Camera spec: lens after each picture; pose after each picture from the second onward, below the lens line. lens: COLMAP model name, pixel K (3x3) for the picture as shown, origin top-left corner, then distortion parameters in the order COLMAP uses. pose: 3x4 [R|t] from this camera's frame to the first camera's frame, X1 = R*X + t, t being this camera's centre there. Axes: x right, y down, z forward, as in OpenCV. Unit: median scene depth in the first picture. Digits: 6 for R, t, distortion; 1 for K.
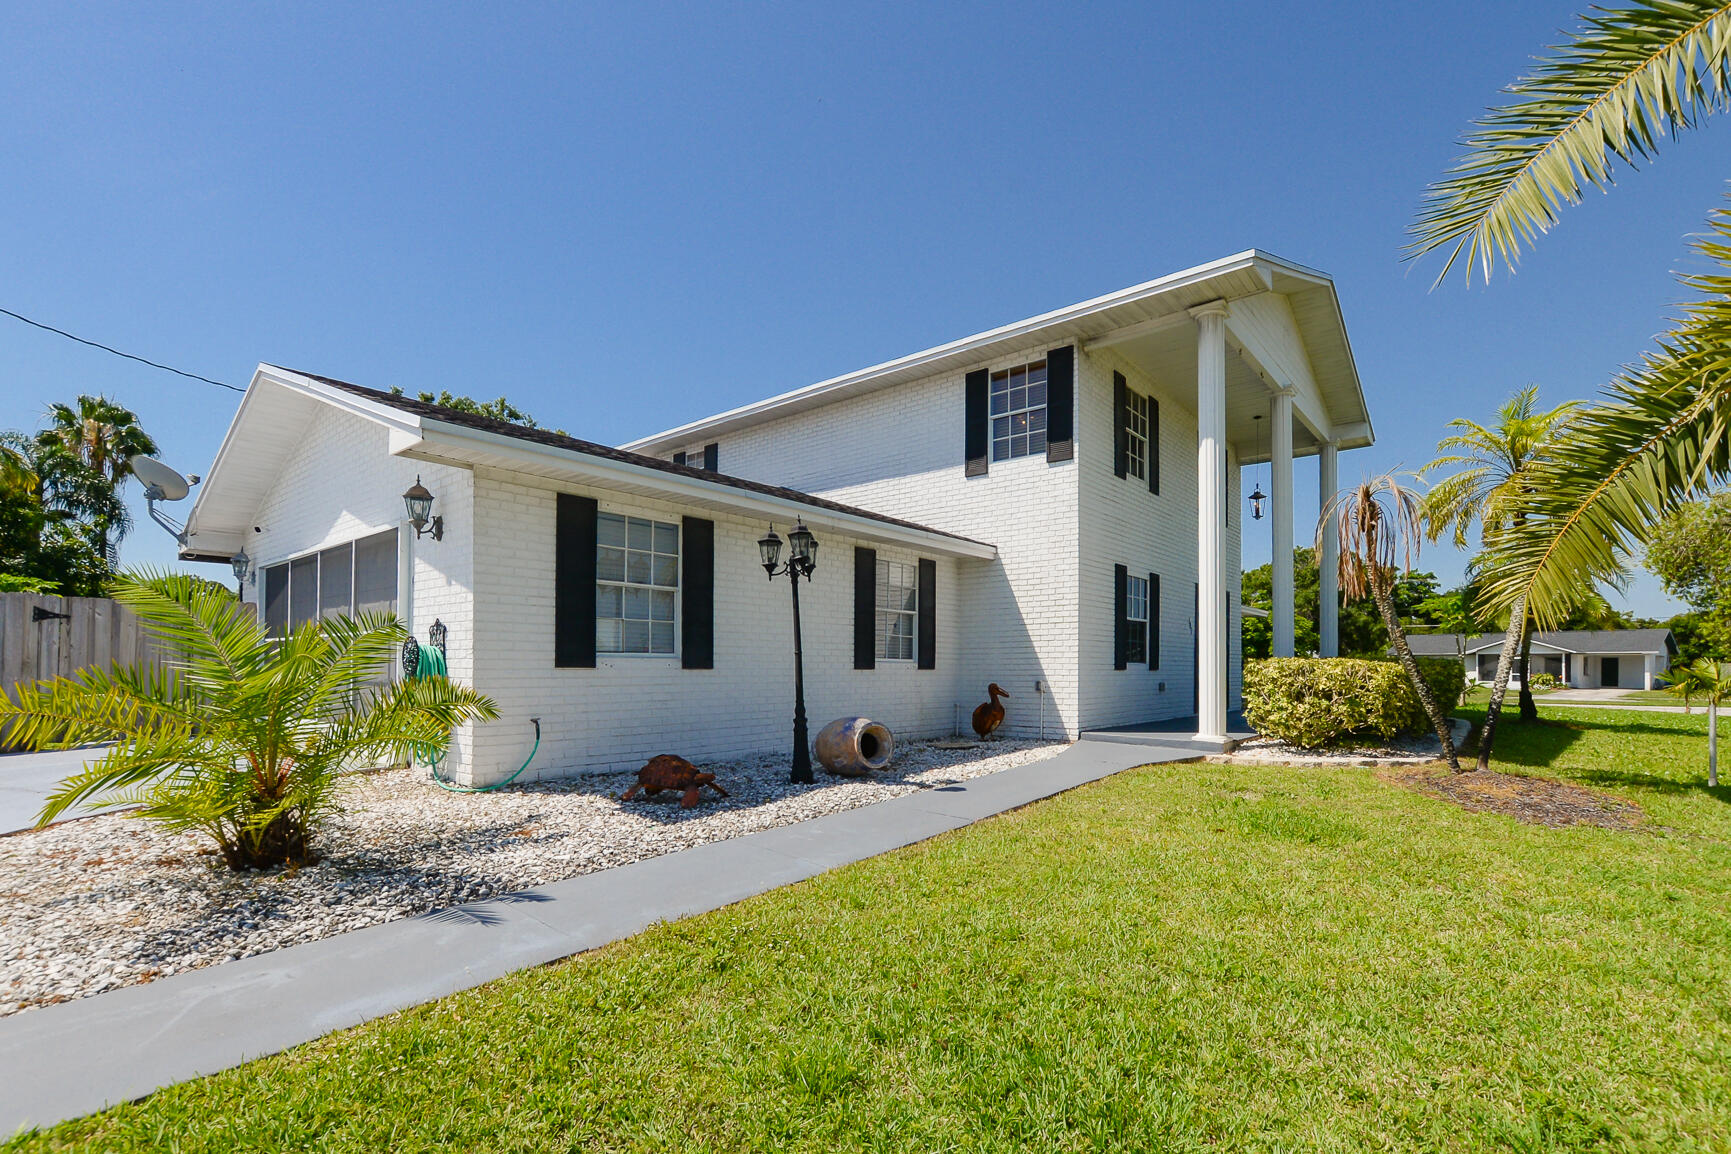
lens RADIAL K [[774.4, 0, 819.2], [0, 774.4, 646.5], [0, 0, 1]] dist [-0.020580, 0.002811]
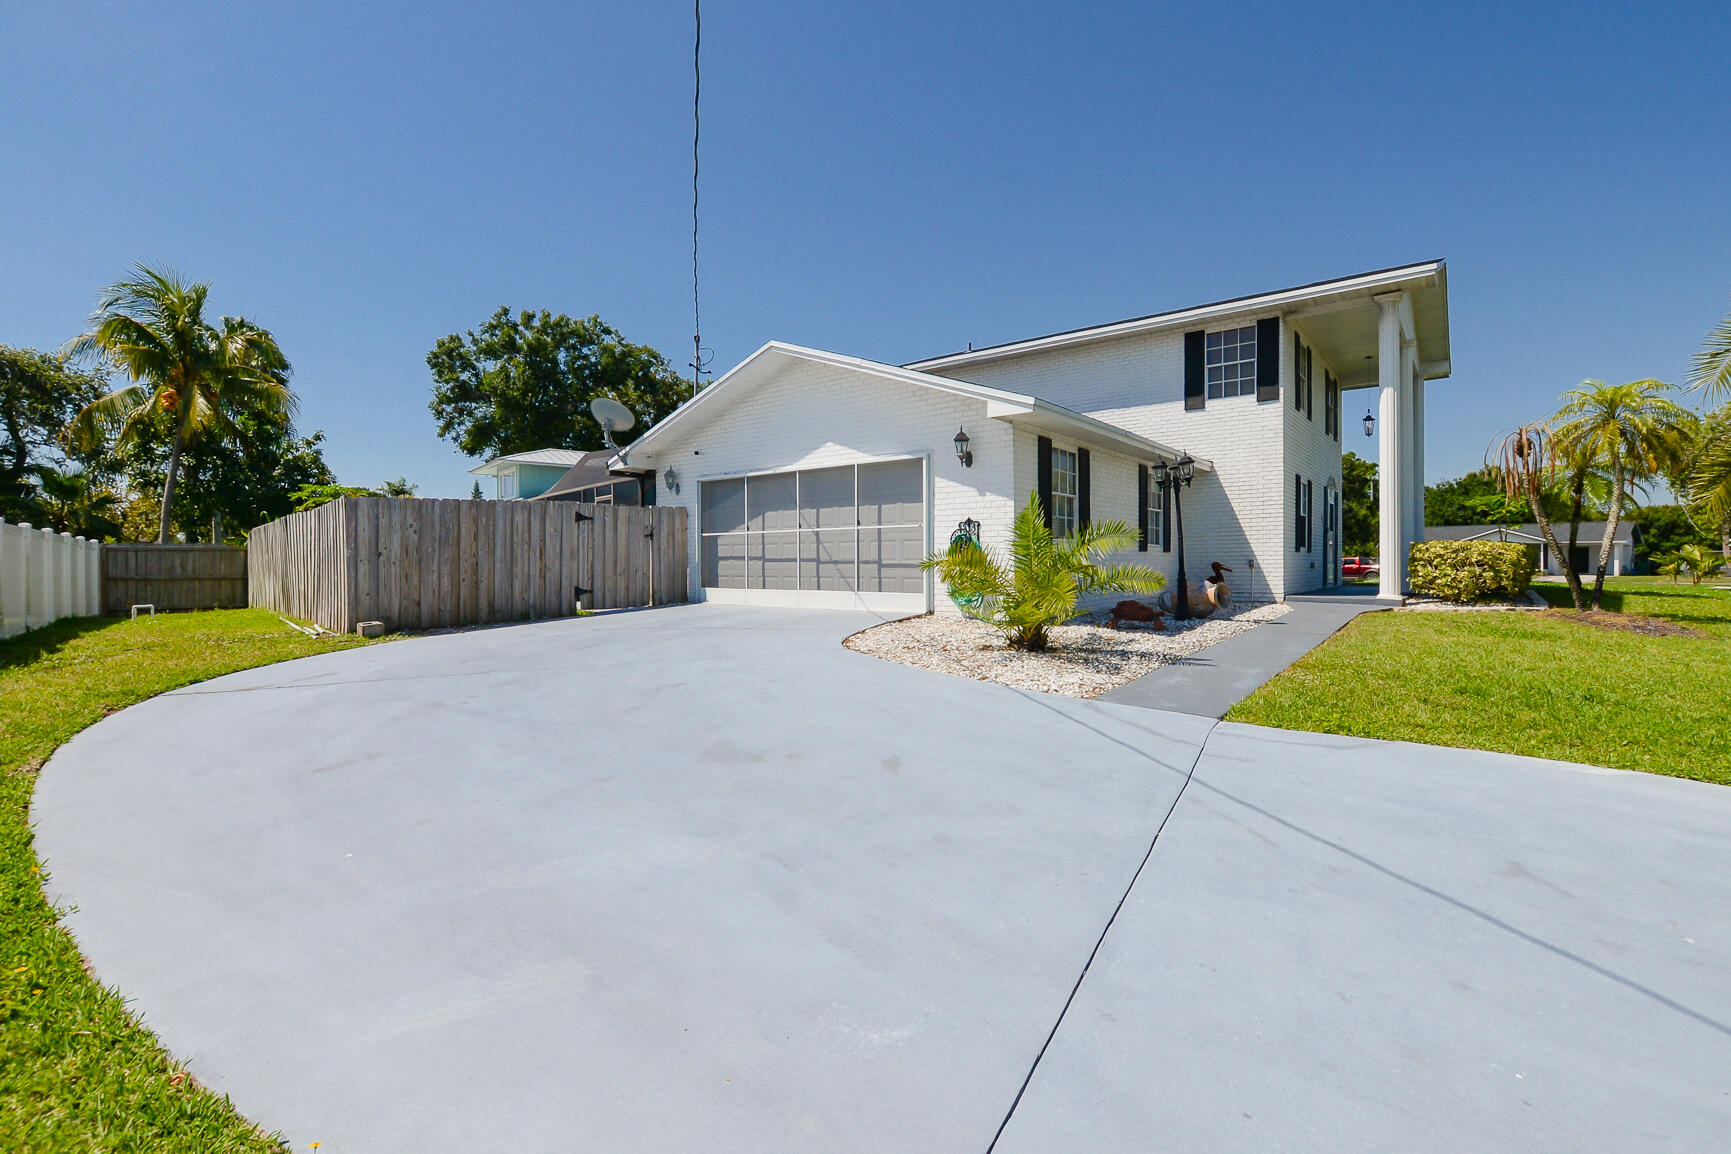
lens RADIAL K [[774.4, 0, 833.5], [0, 774.4, 547.3], [0, 0, 1]] dist [-0.020580, 0.002811]
pose [[0.999367, -0.008658, 0.034518, -0.523455], [0.008509, 0.999954, 0.004481, 0.009588], [-0.034555, -0.004185, 0.999394, -0.355258]]
